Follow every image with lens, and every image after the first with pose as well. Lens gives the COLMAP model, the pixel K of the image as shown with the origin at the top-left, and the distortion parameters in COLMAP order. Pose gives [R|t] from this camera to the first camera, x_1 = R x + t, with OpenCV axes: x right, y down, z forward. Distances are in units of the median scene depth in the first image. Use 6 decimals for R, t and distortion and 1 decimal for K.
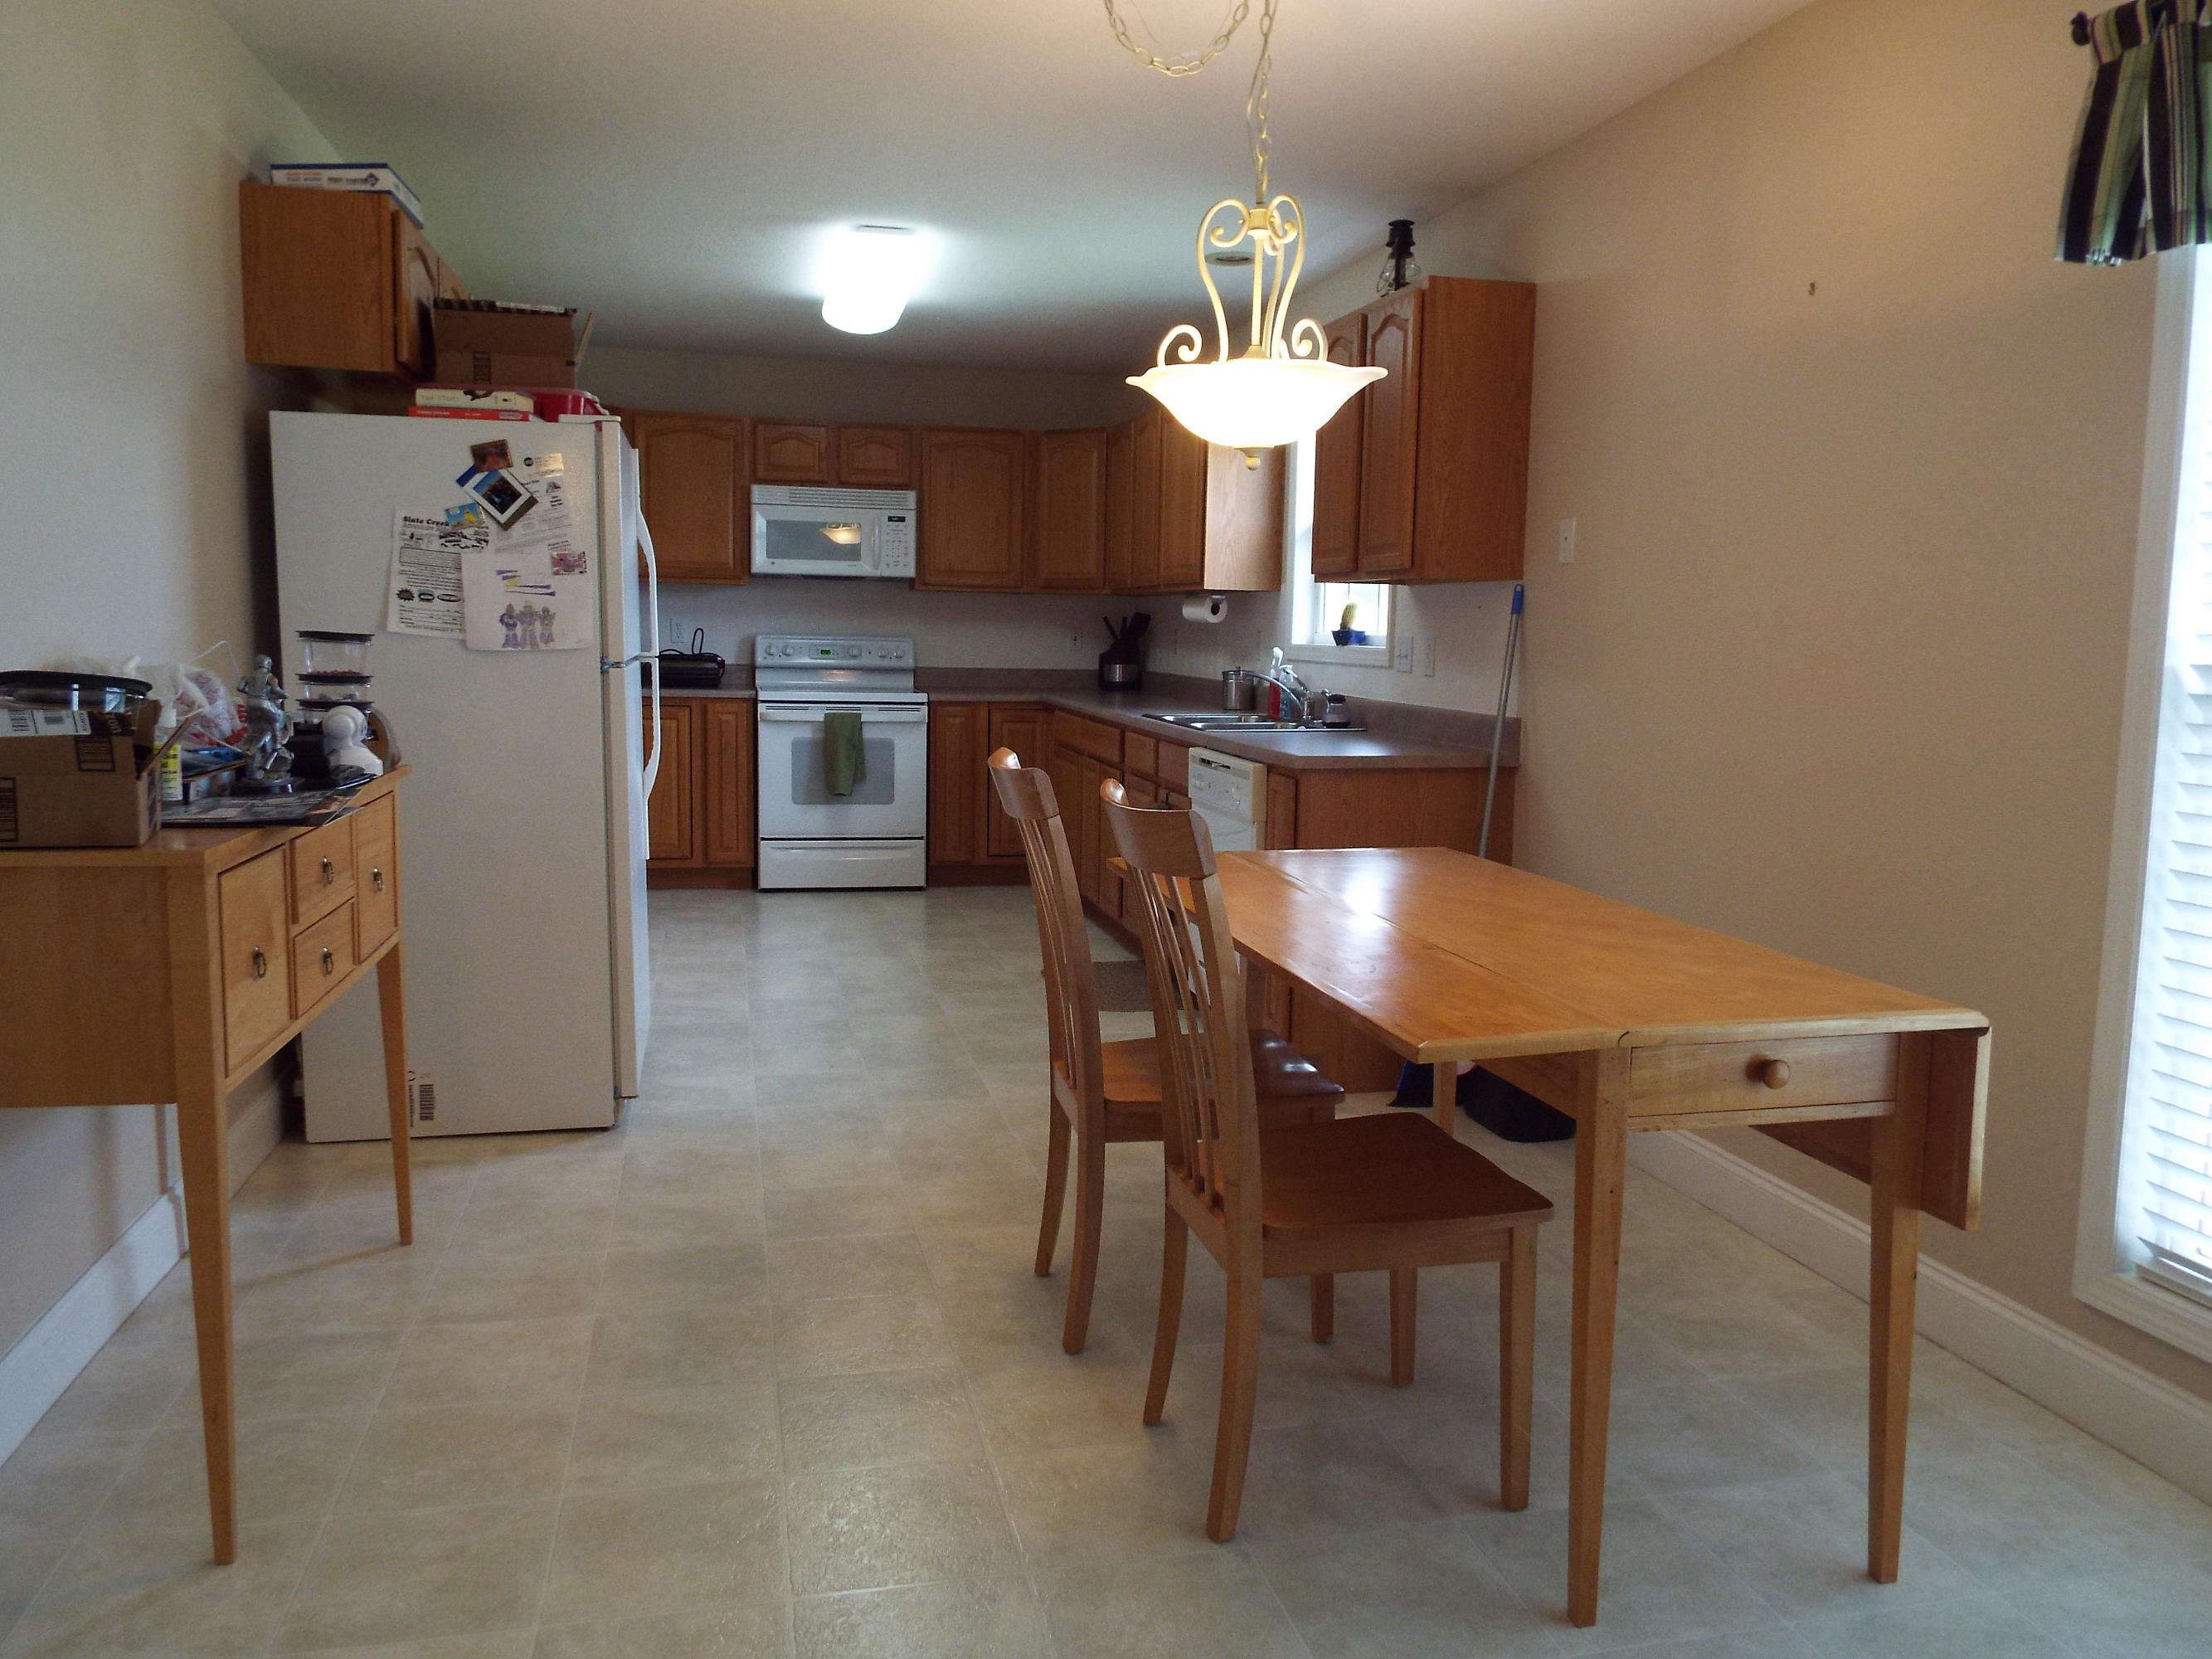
lens RADIAL K [[1591.7, 0, 1092.7], [0, 1591.7, 837.0], [0, 0, 1]] dist [-0.040880, 0.032978]
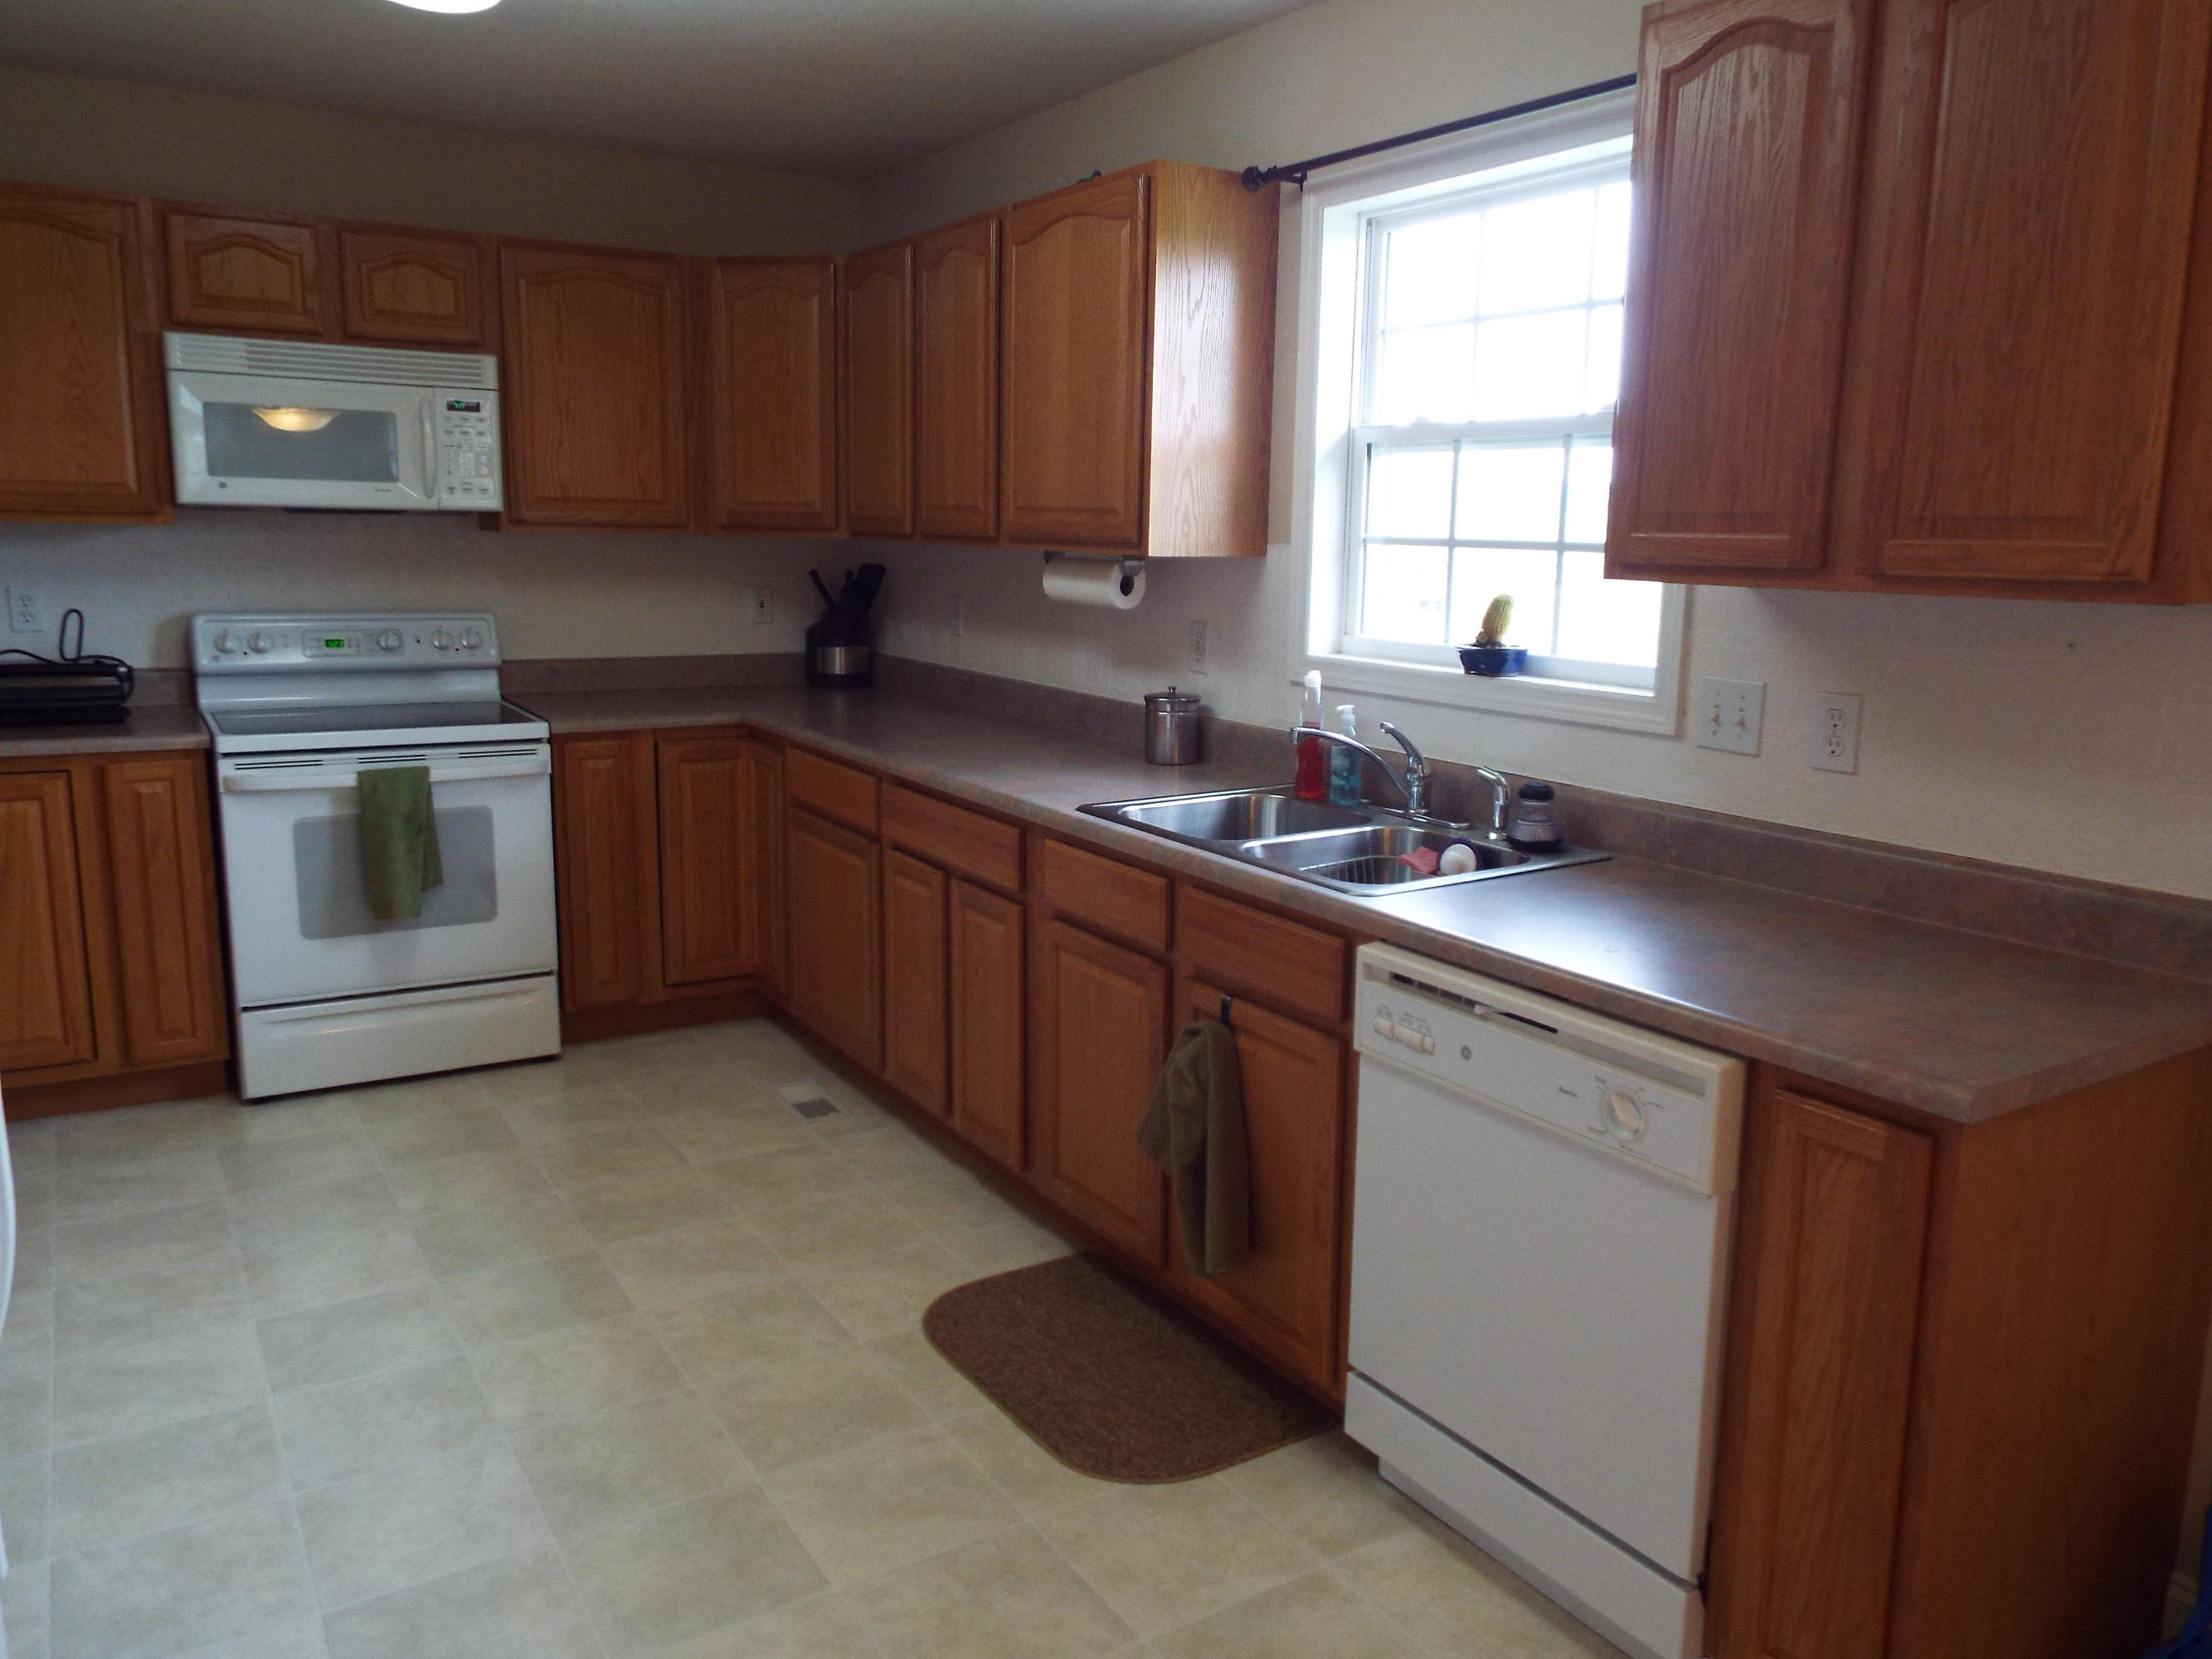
lens RADIAL K [[1591.7, 0, 1106.8], [0, 1591.7, 831.8], [0, 0, 1]] dist [-0.040880, 0.032978]
pose [[0.941987, -0.061720, 0.329925, -0.104136], [0.040175, 0.996614, 0.071733, -0.083017], [-0.333235, -0.054316, 0.941278, 0.400681]]
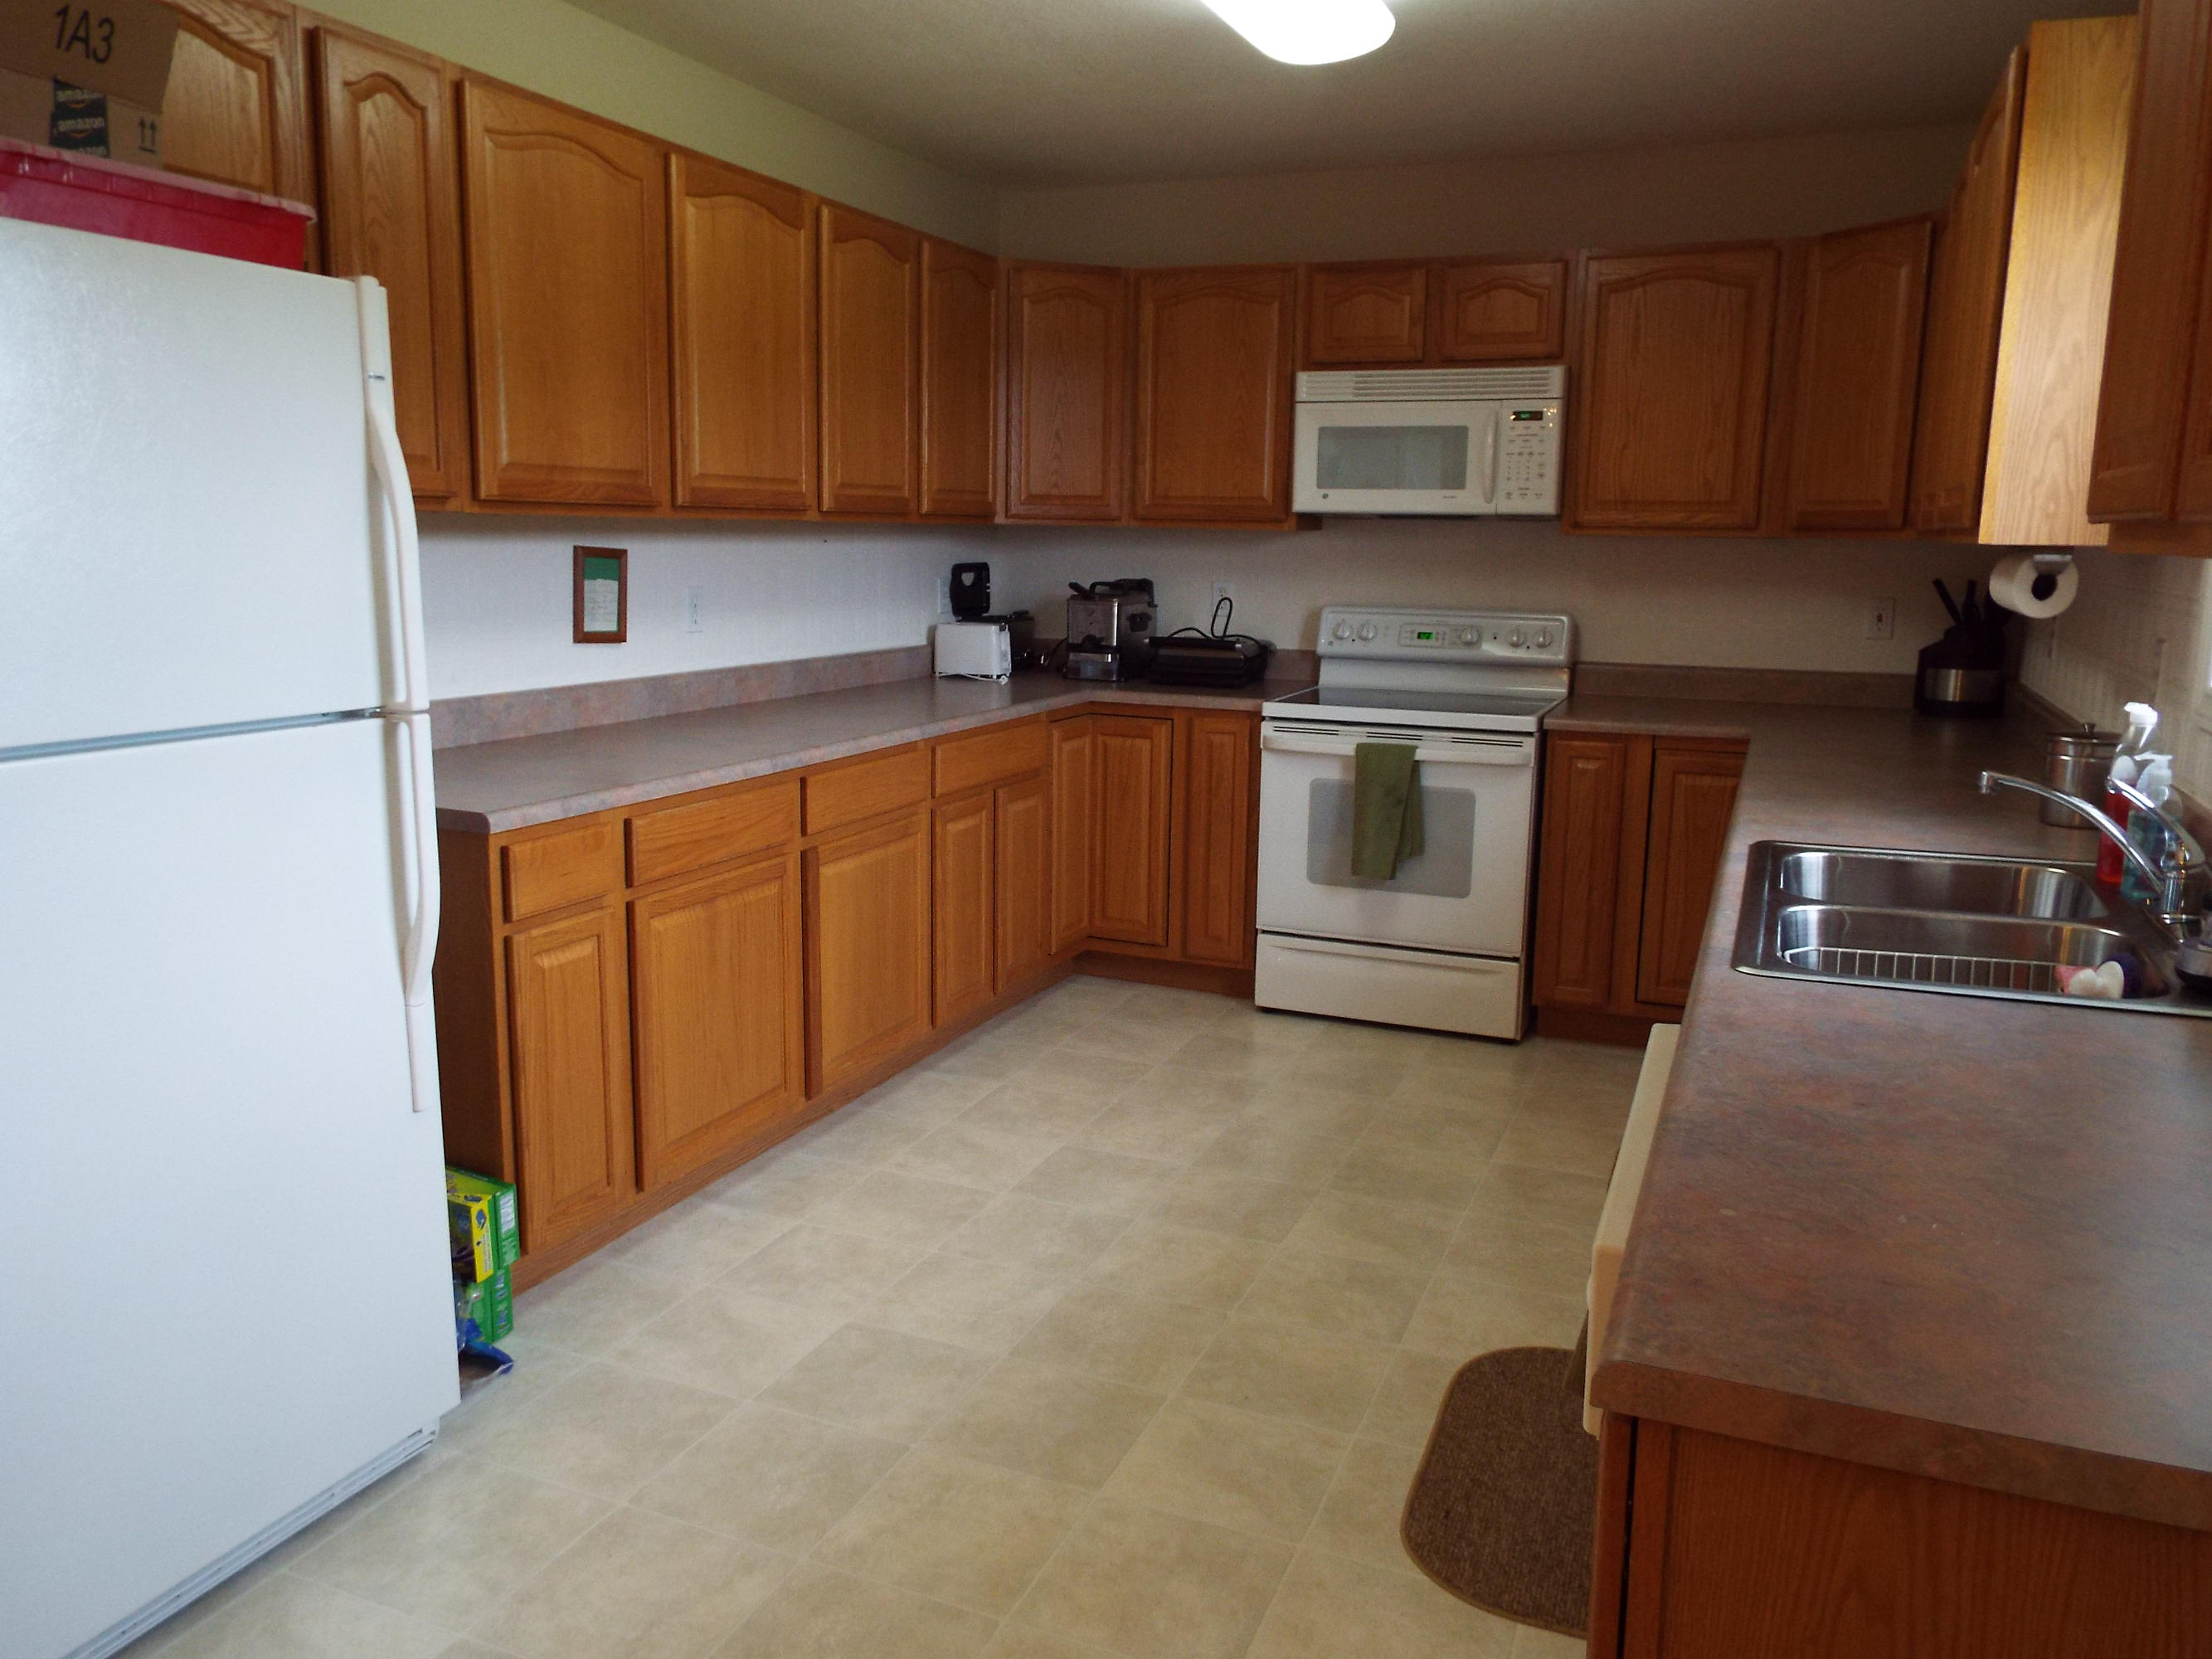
lens RADIAL K [[1591.7, 0, 1100.0], [0, 1591.7, 834.3], [0, 0, 1]] dist [-0.040880, 0.032978]
pose [[0.807393, 0.096581, -0.582056, 0.107219], [-0.070088, 0.995226, 0.067917, -0.075129], [0.585837, -0.014041, 0.810307, 0.433730]]
